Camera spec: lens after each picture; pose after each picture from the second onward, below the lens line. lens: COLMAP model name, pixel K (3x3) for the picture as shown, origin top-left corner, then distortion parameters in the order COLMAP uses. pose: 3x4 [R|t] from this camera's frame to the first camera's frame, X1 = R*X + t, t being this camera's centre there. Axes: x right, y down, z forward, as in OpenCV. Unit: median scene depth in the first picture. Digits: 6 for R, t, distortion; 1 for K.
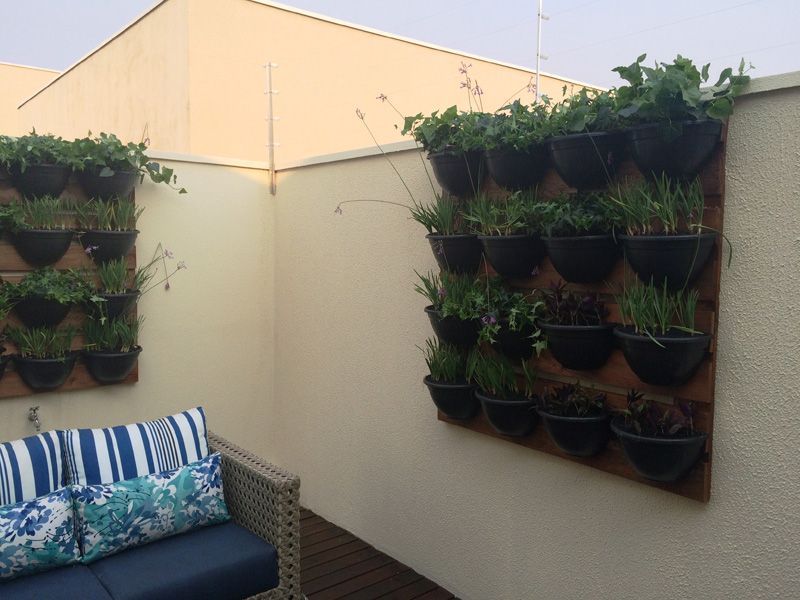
lens RADIAL K [[680.7, 0, 400.0], [0, 680.7, 300.0], [0, 0, 1]] dist [0.037925, -0.010533]
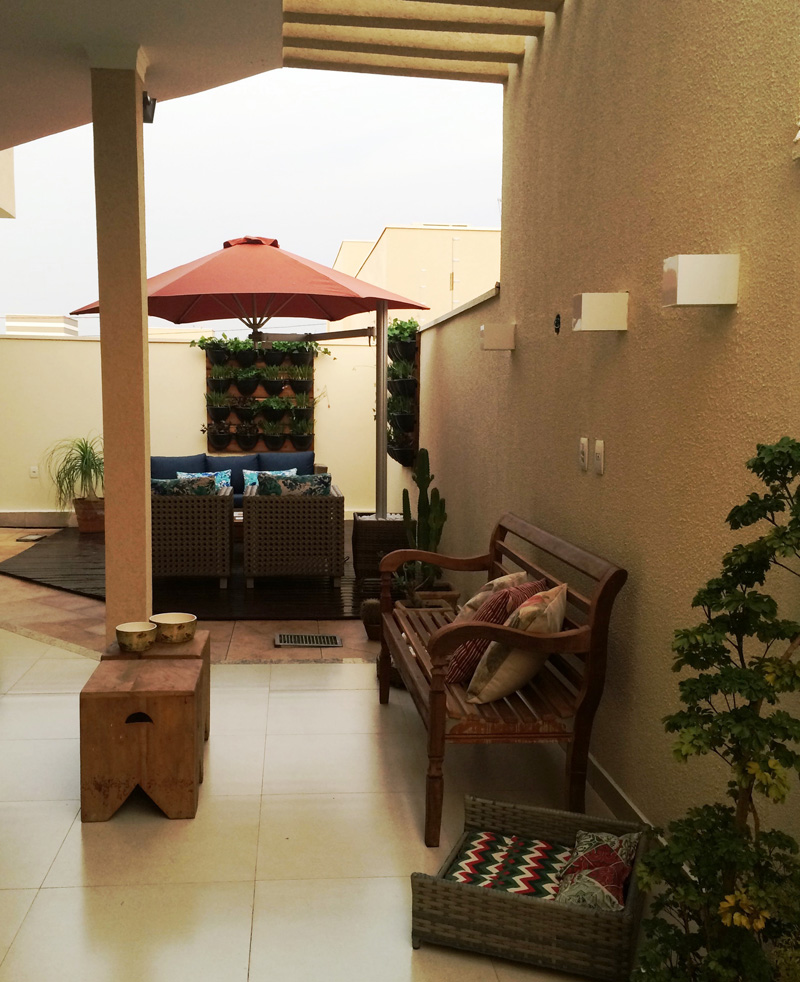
lens RADIAL K [[963.8, 0, 400.0], [0, 963.8, 491.0], [0, 0, 1]] dist [-0.003914, -0.001368]
pose [[0.846743, 0.051905, -0.529464, 1.997812], [-0.041477, 0.998641, 0.031568, 0.194274], [0.530383, -0.004769, 0.847745, -1.935484]]
